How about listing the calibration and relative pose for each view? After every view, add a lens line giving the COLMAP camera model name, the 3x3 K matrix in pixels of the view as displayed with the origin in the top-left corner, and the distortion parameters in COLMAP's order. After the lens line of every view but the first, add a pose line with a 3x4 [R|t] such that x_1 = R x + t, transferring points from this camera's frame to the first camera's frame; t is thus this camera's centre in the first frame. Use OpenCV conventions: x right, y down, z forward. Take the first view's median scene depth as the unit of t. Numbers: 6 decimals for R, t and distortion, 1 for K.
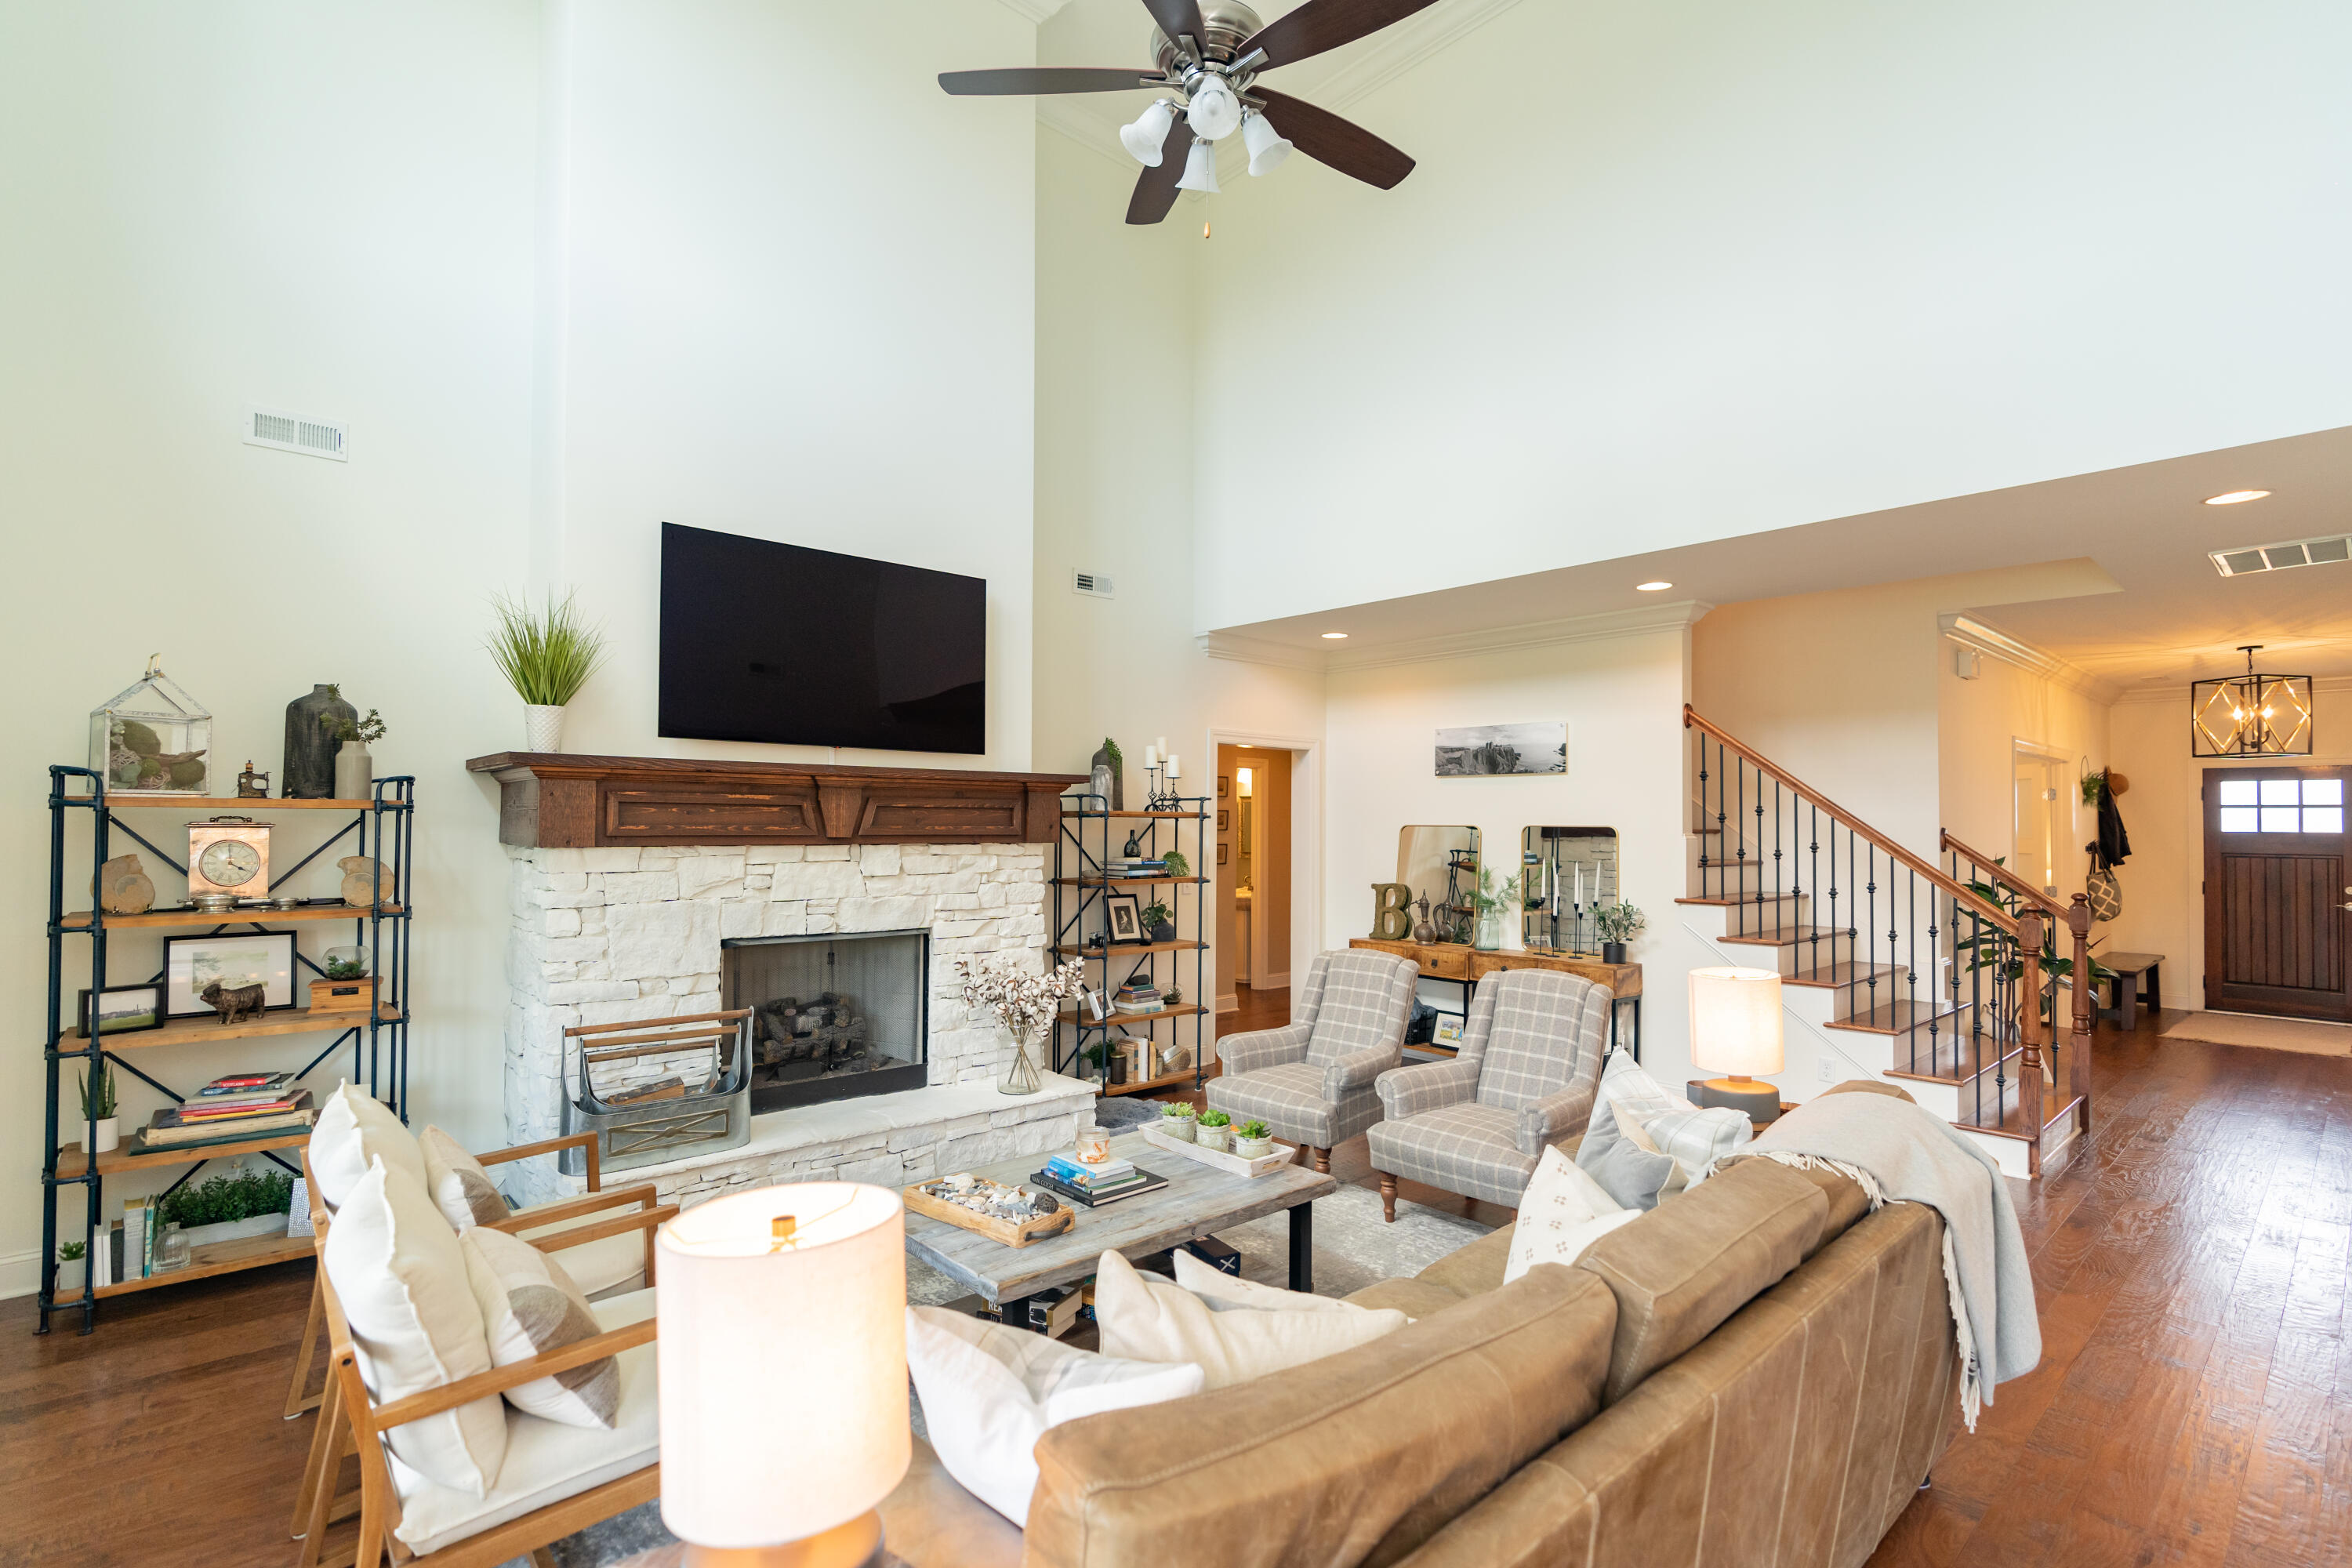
lens RADIAL K [[1105.9, 0, 1170.4], [0, 1105.9, 789.6], [0, 0, 1]] dist [-0.008749, 0.001095]
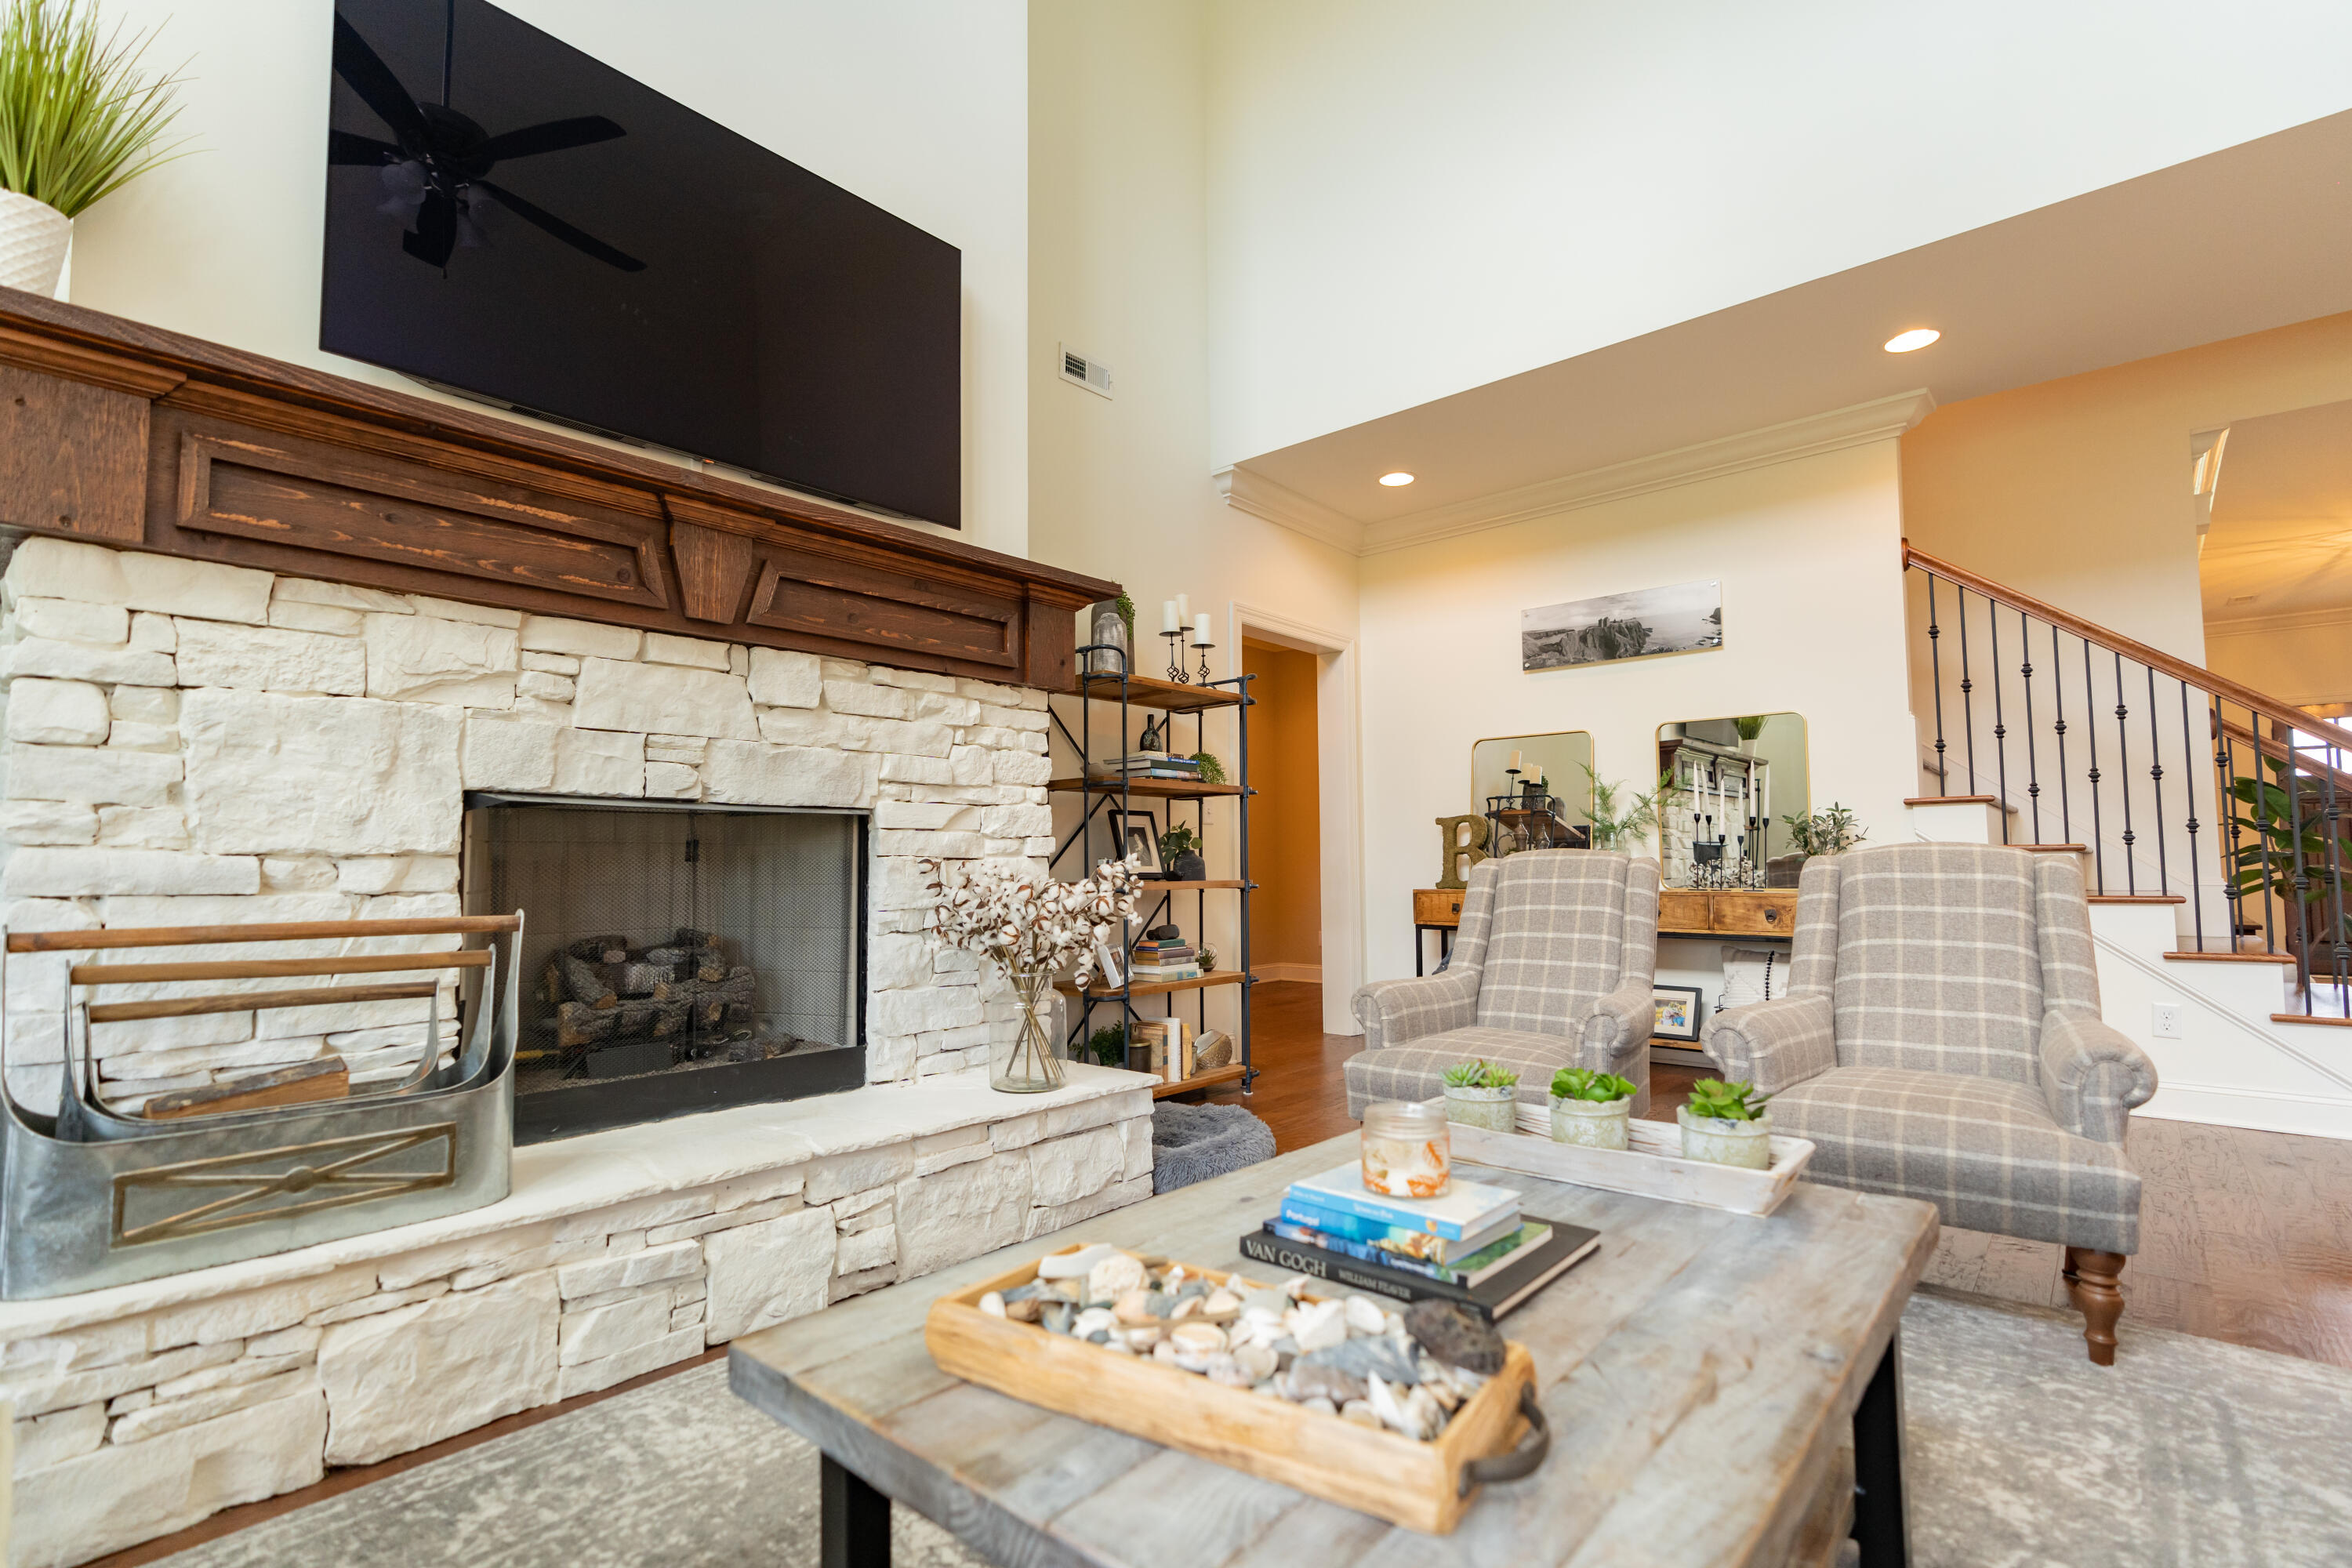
lens RADIAL K [[1085.8, 0, 1170.5], [0, 1085.8, 793.5], [0, 0, 1]] dist [-0.005257, 0.001305]
pose [[0.993017, -0.005606, 0.117837, -0.130036], [0.010015, 0.999270, -0.036860, 0.140908], [-0.117545, 0.037783, 0.992349, 0.421655]]
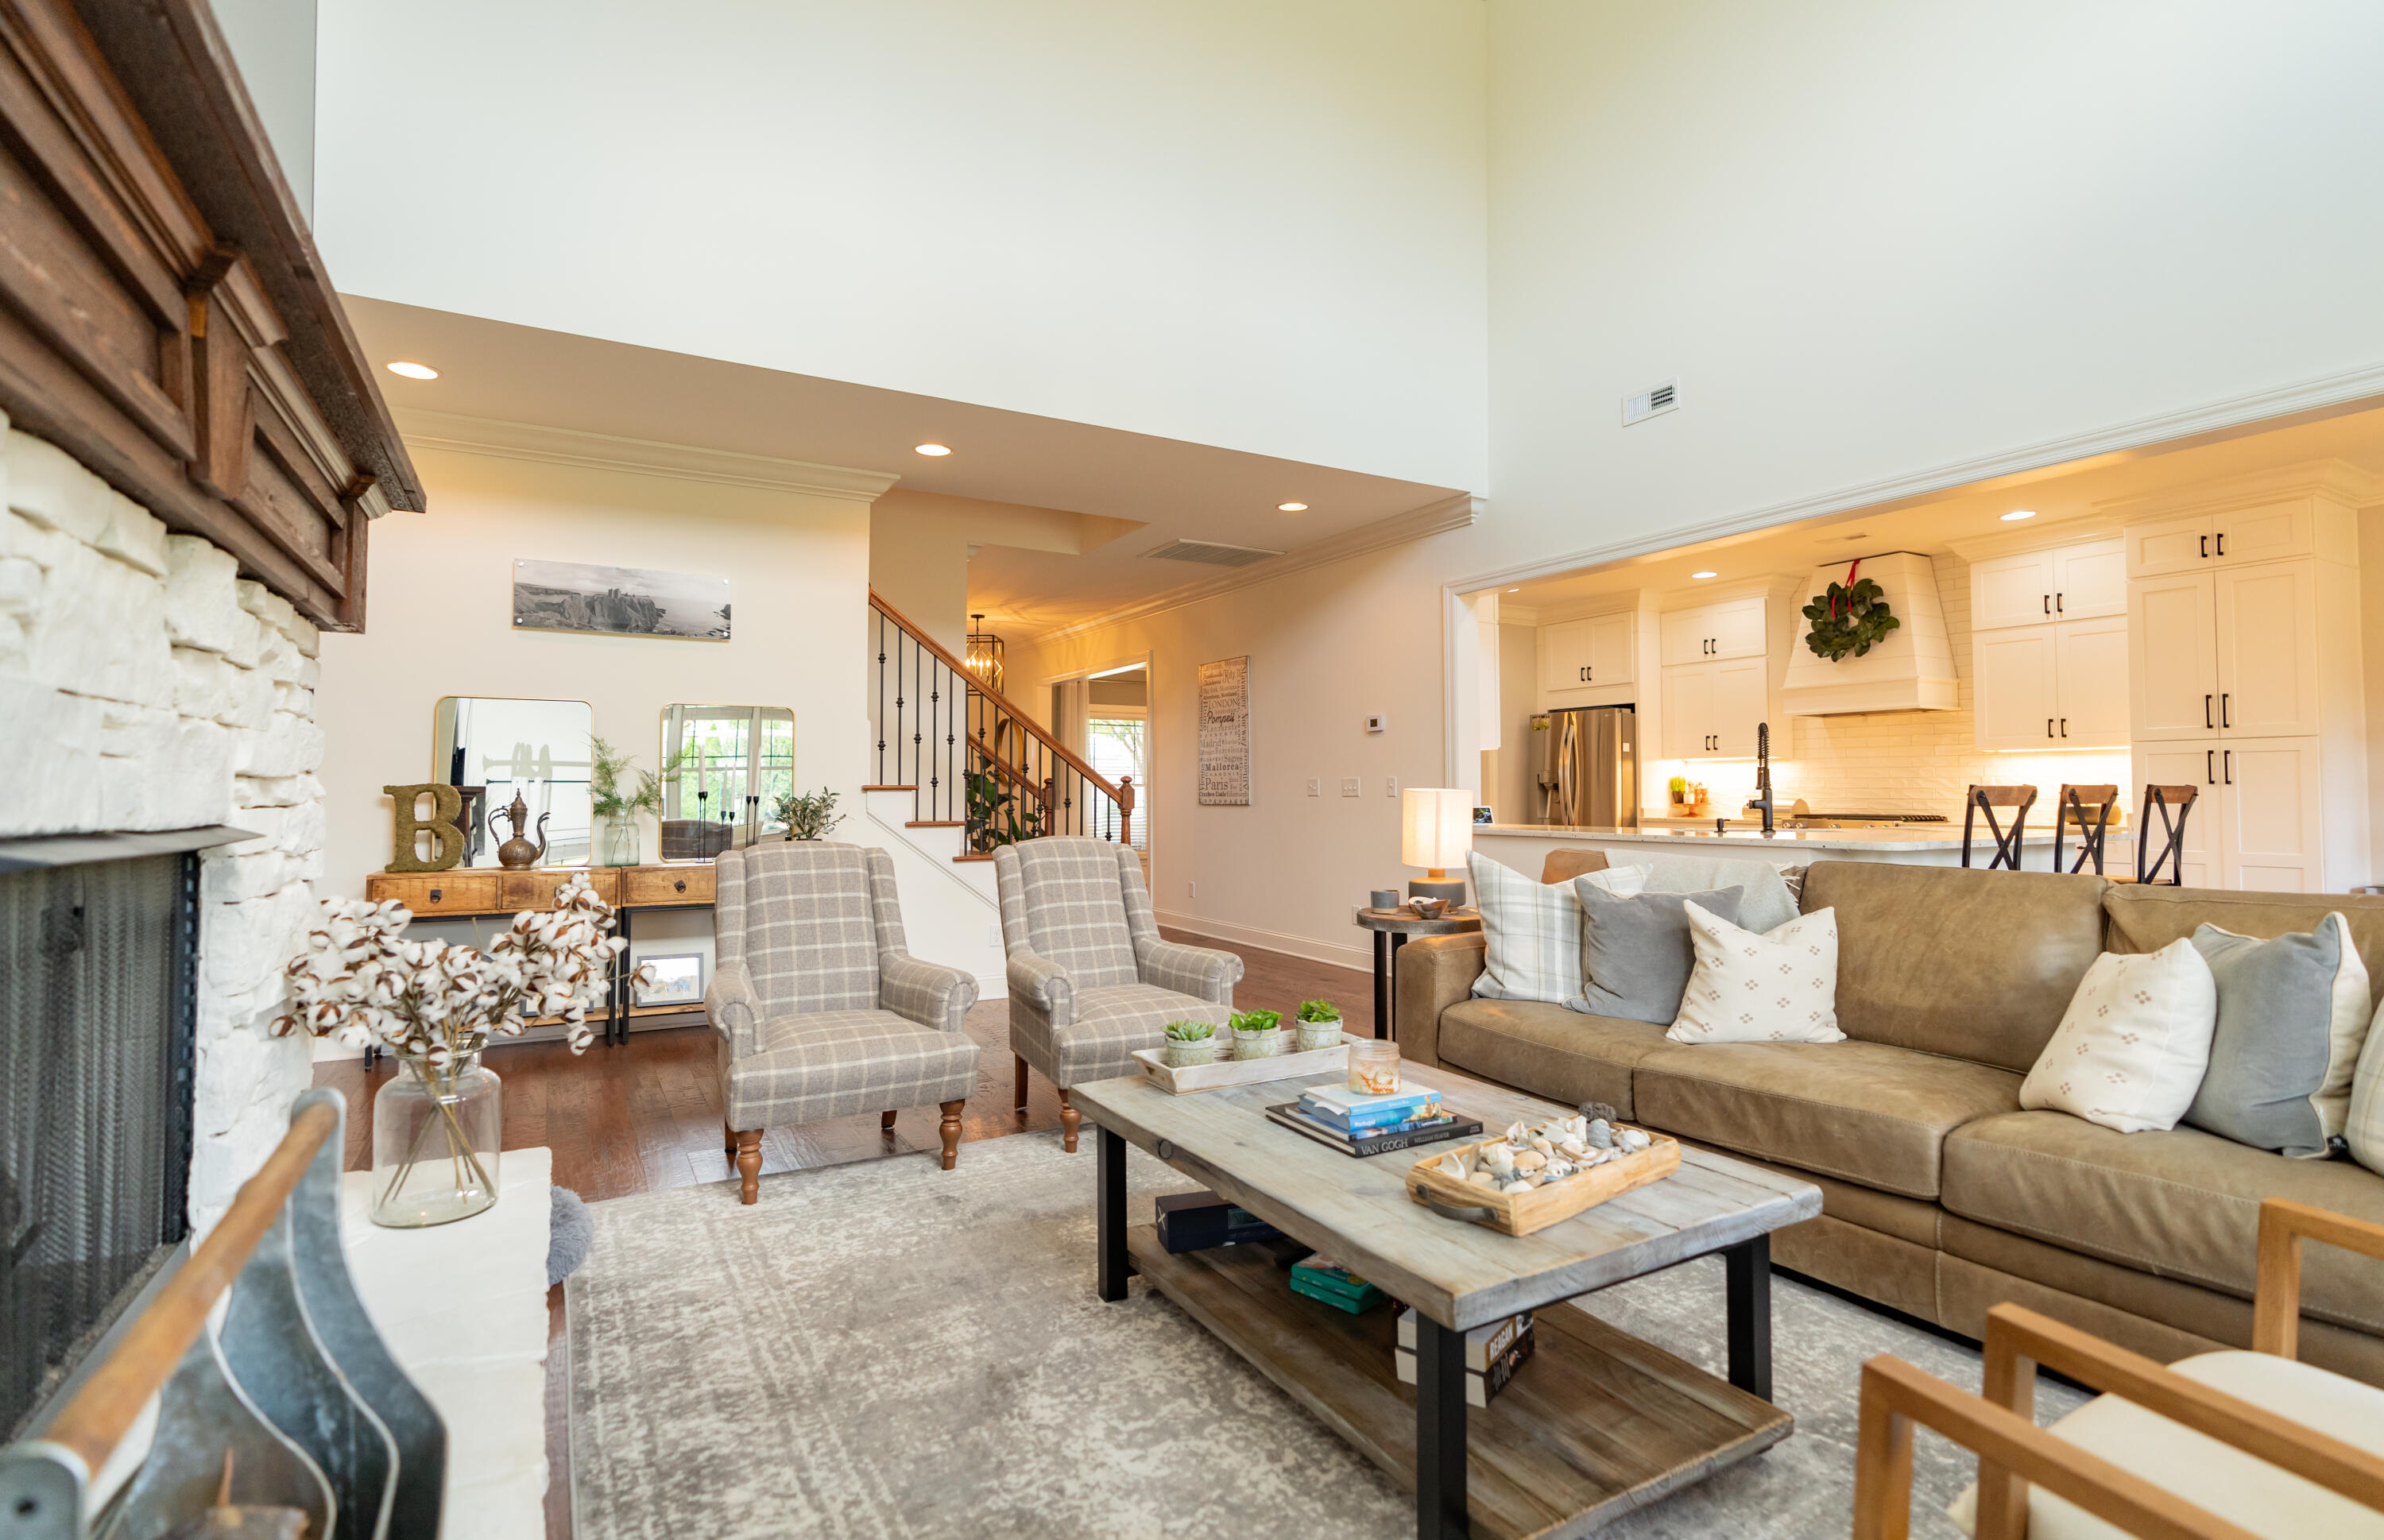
lens RADIAL K [[1097.2, 0, 1182.8], [0, 1097.2, 760.4], [0, 0, 1]] dist [-0.002786, -0.000003]
pose [[0.209902, 0.022319, 0.977468, -0.485573], [-0.027309, 0.999483, -0.016958, 0.103471], [-0.977341, -0.023134, 0.210403, 0.652084]]
